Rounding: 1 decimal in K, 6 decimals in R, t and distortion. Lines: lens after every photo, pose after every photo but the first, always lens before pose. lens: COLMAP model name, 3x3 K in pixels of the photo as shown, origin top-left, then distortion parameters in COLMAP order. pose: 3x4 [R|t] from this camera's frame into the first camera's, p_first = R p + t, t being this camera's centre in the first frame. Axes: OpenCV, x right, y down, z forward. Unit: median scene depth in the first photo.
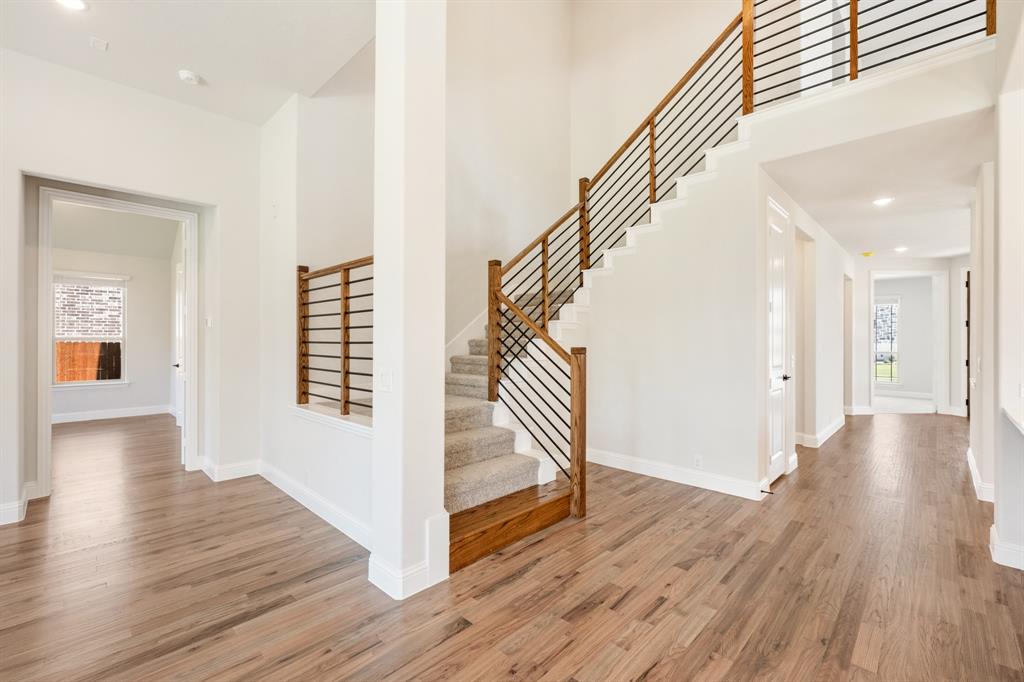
lens RADIAL K [[423.1, 0, 508.2], [0, 423.1, 336.2], [0, 0, 1]] dist [0.008760, 0.000852]
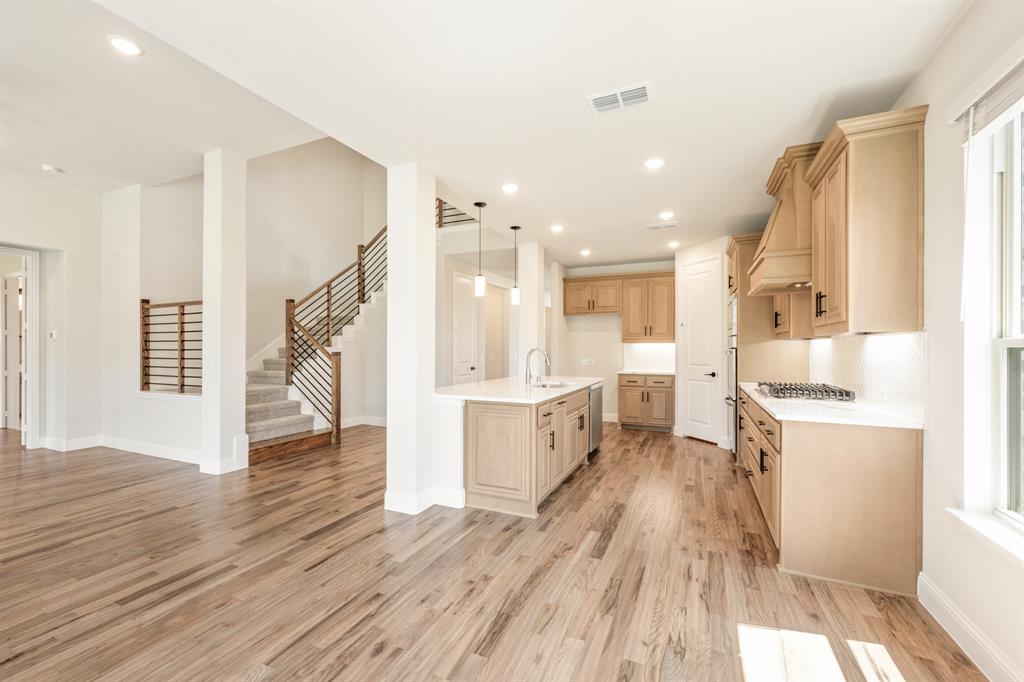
lens RADIAL K [[423.1, 0, 515.9], [0, 423.1, 343.7], [0, 0, 1]] dist [0.008760, 0.000852]
pose [[0.942146, 0.000402, 0.335202, 0.240794], [0.000020, 0.999999, -0.001254, -0.005498], [-0.335202, 0.001188, 0.942145, -0.835186]]
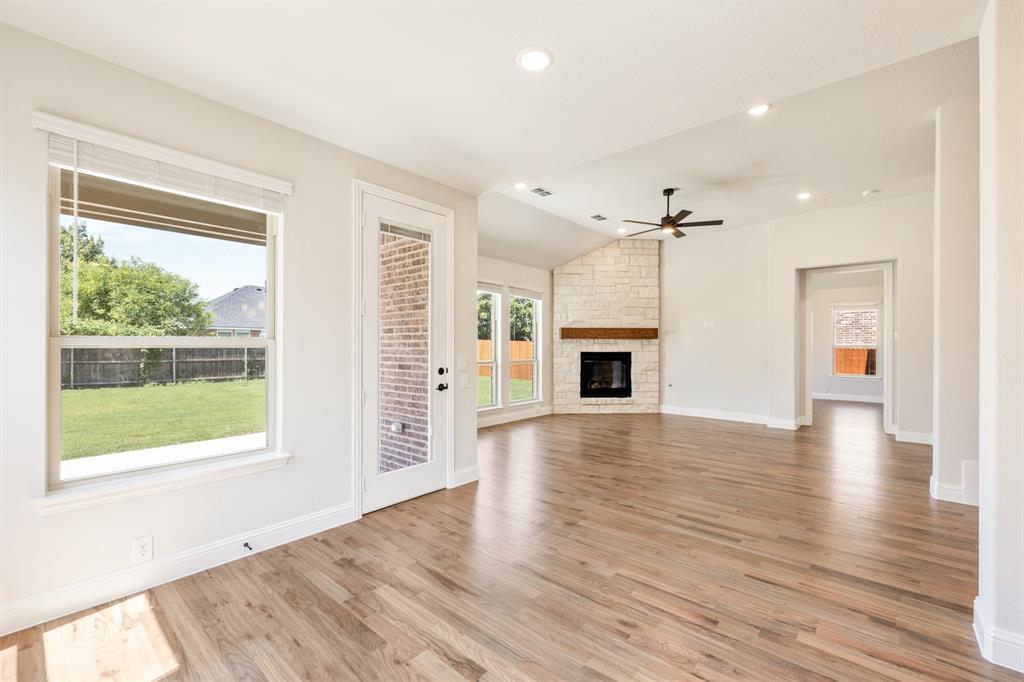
lens RADIAL K [[423.1, 0, 508.5], [0, 423.1, 347.4], [0, 0, 1]] dist [0.008760, 0.000852]
pose [[0.037552, -0.000817, -0.999294, 0.821352], [0.007839, 0.999969, -0.000523, -0.000825], [0.999264, -0.007814, 0.037557, -0.461400]]
